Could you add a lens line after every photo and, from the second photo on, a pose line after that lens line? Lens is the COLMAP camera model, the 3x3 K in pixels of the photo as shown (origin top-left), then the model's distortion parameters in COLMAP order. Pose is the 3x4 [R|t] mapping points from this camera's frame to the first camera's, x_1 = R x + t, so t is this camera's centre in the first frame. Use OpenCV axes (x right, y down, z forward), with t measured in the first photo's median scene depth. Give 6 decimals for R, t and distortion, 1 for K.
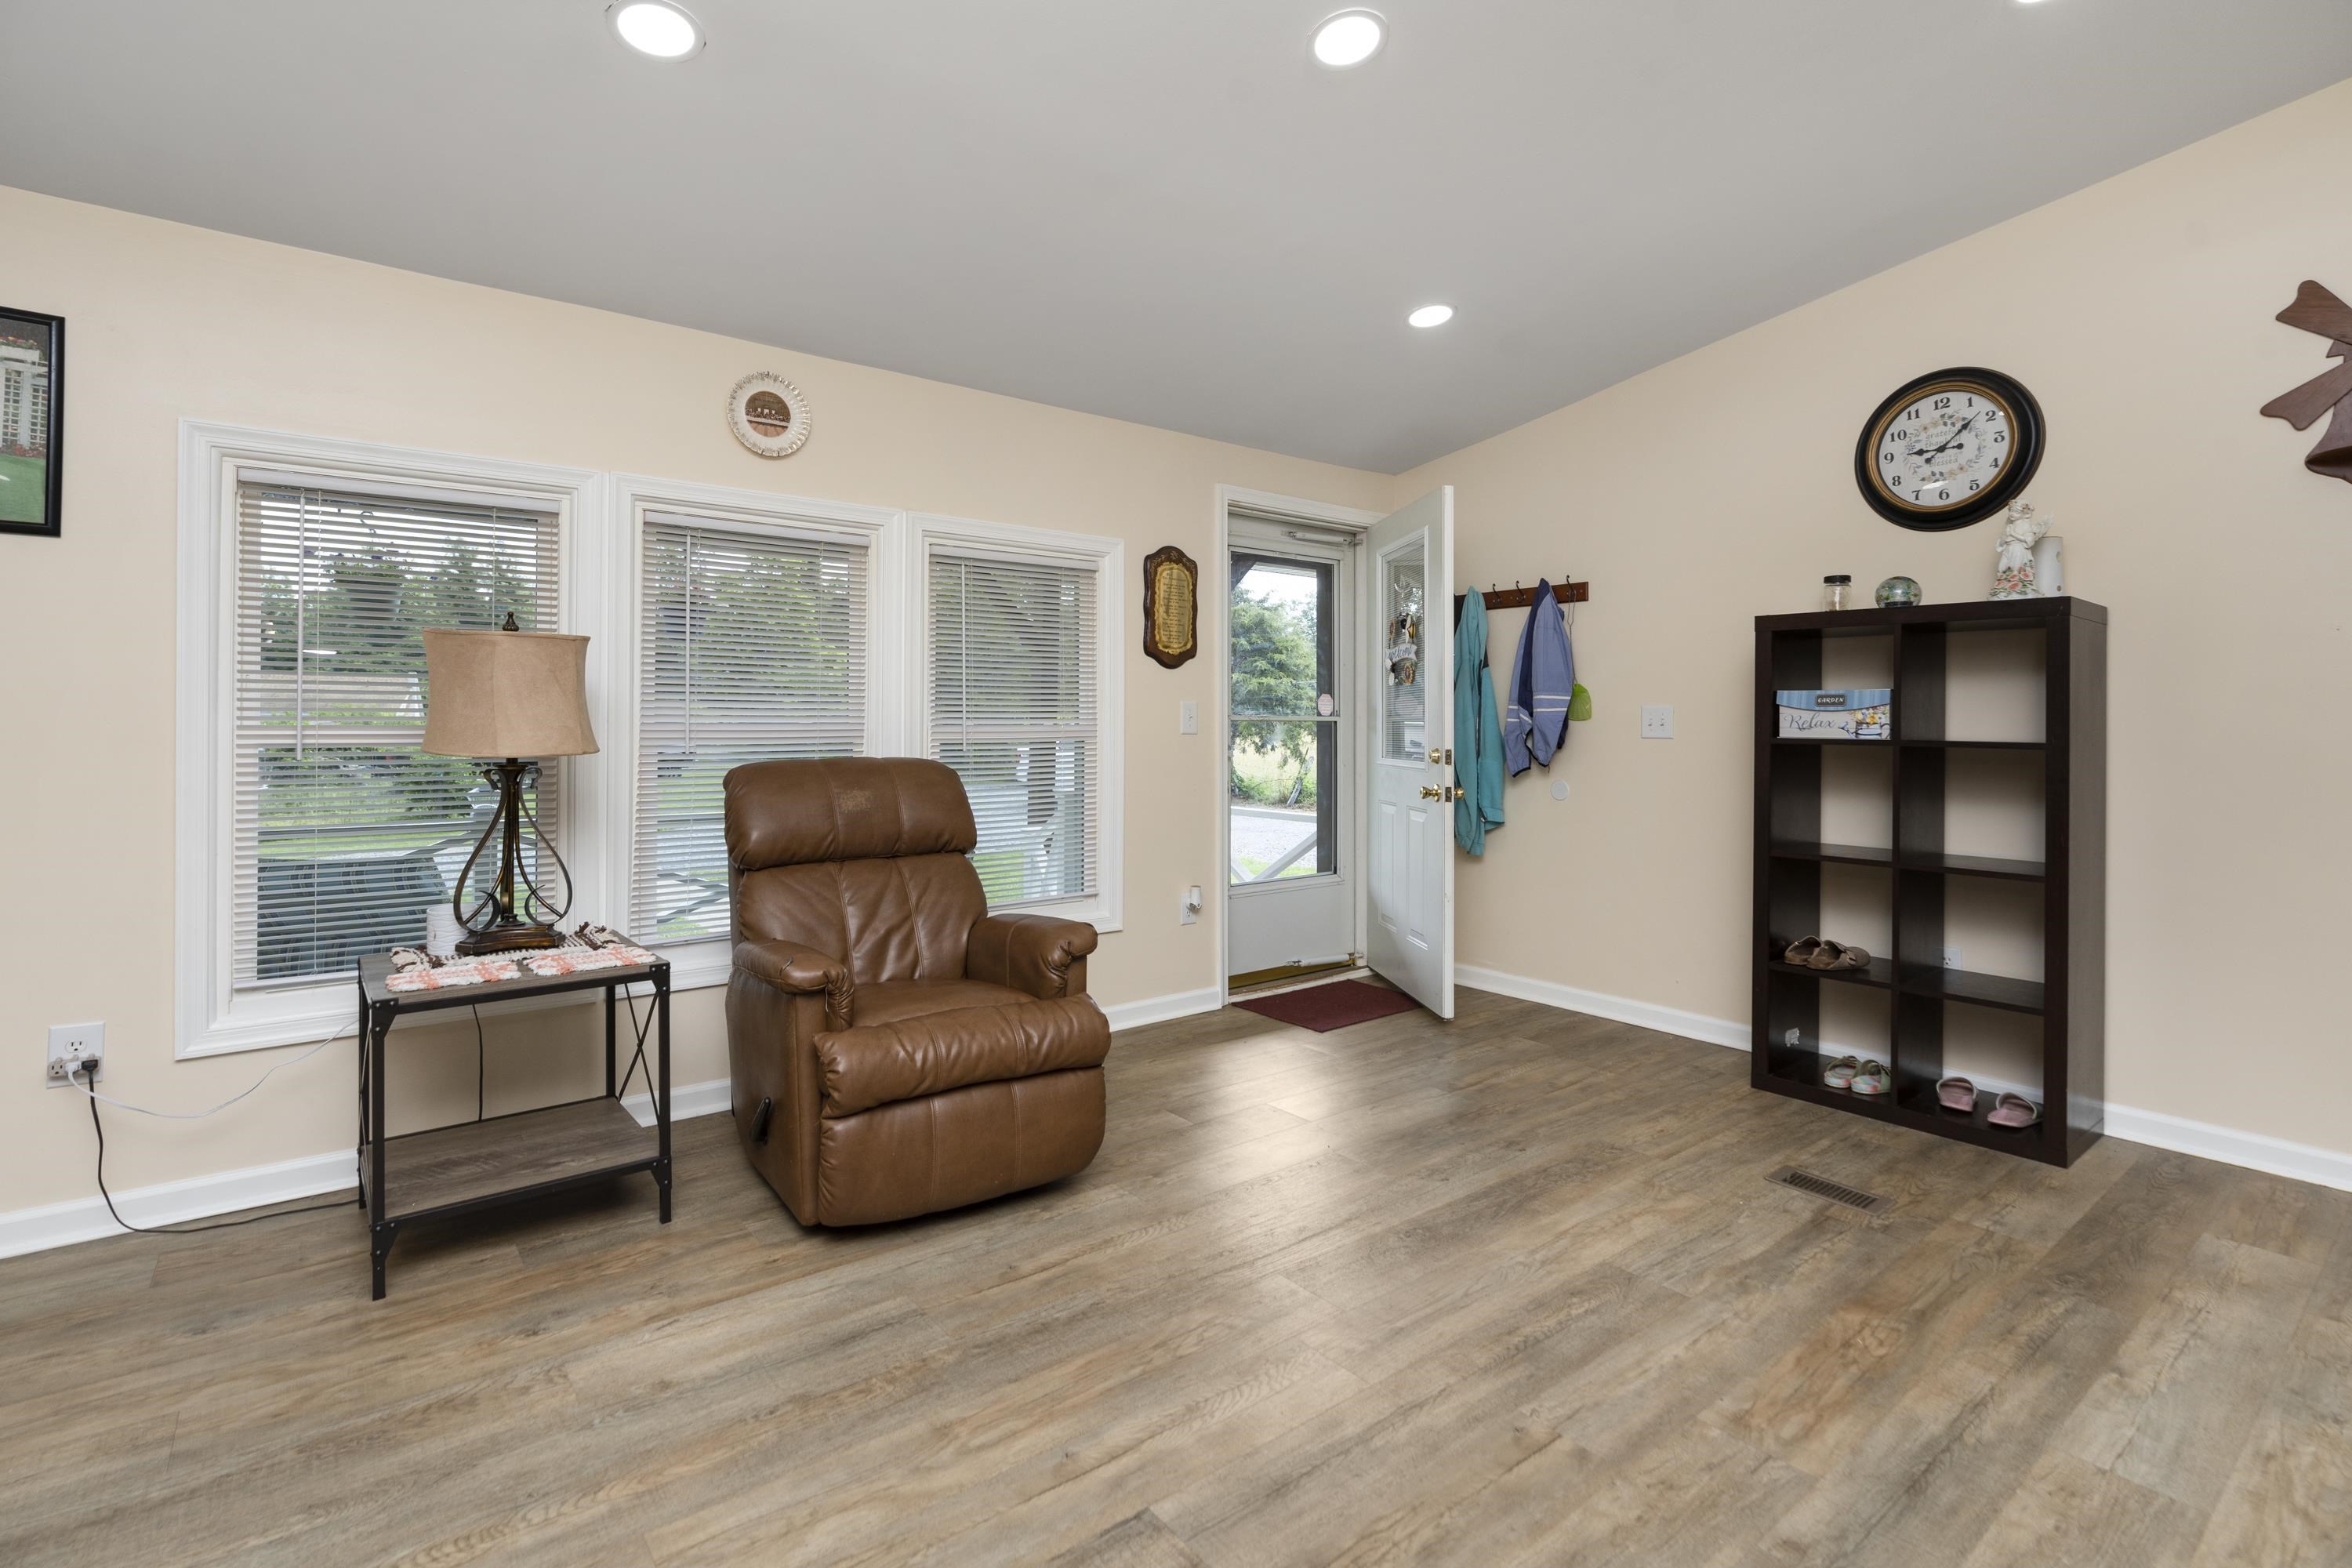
lens RADIAL K [[1077.4, 0, 1166.1], [0, 1077.4, 712.4], [0, 0, 1]] dist [-0.007847, 0.001813]
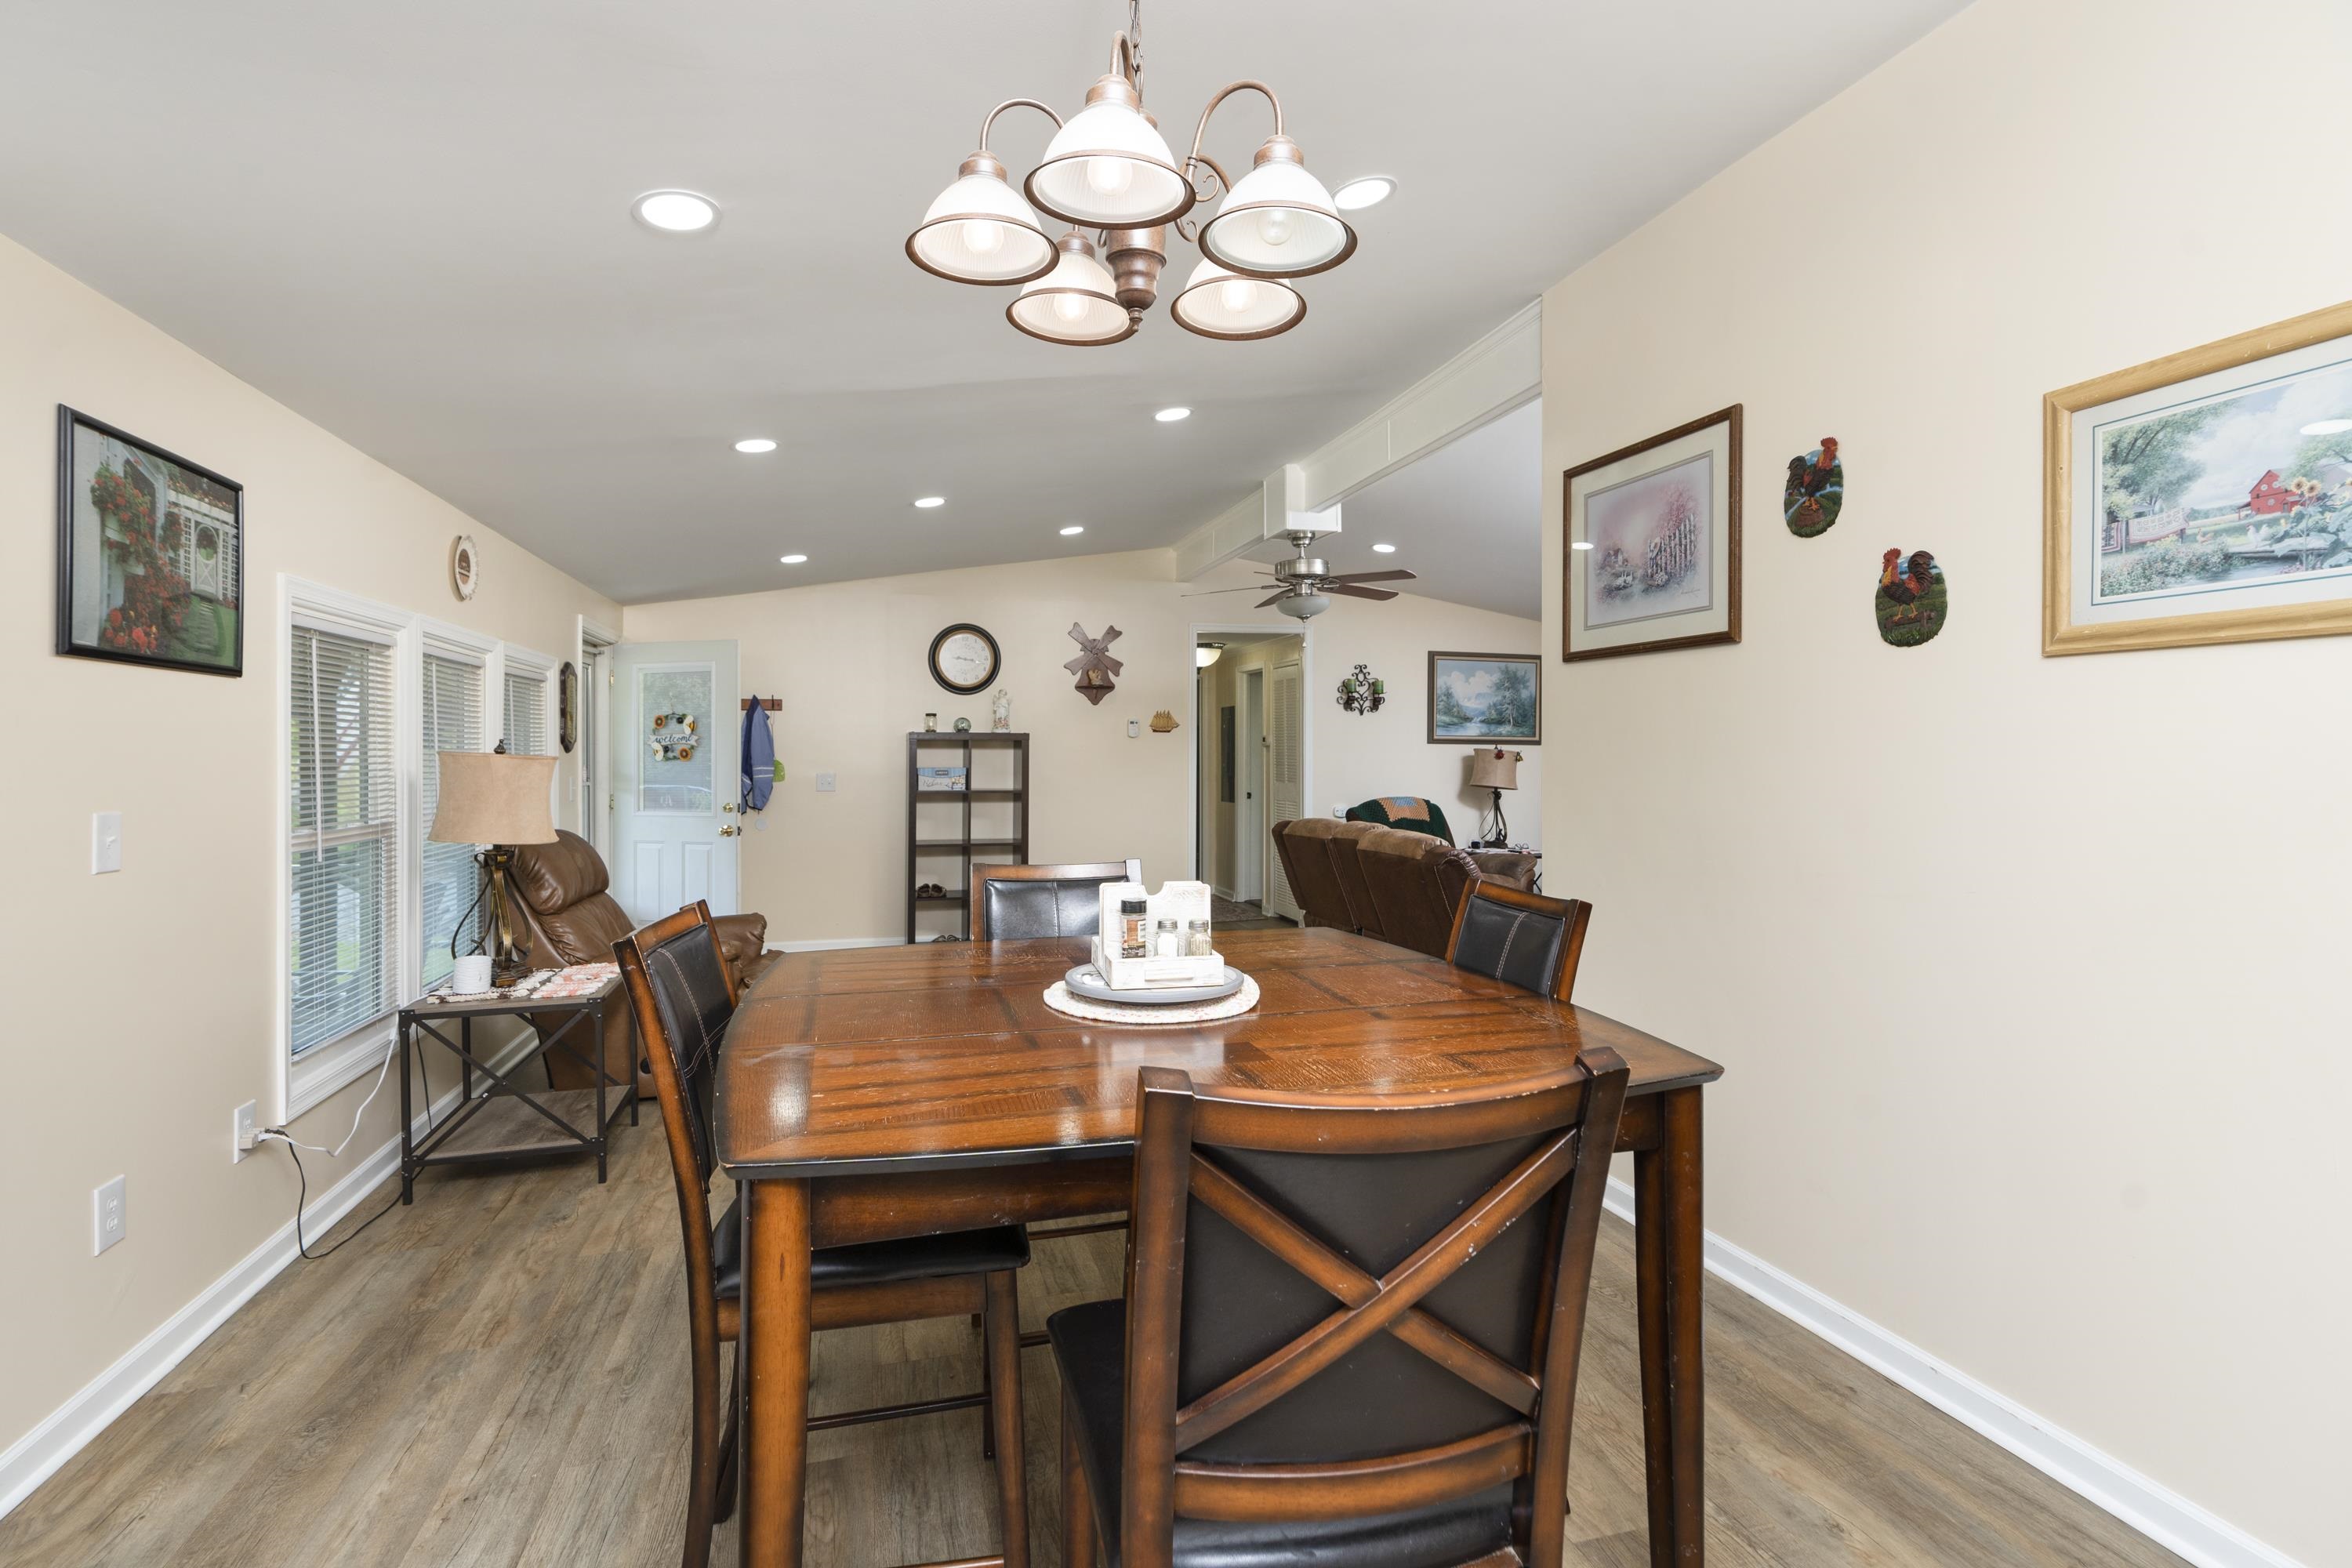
lens RADIAL K [[1077.4, 0, 1188.2], [0, 1077.4, 740.6], [0, 0, 1]] dist [-0.007847, 0.001813]
pose [[0.358020, 0.005432, 0.933698, -1.254534], [-0.005992, 0.999976, -0.003520, -0.072427], [-0.933695, -0.004335, 0.358044, -0.252178]]
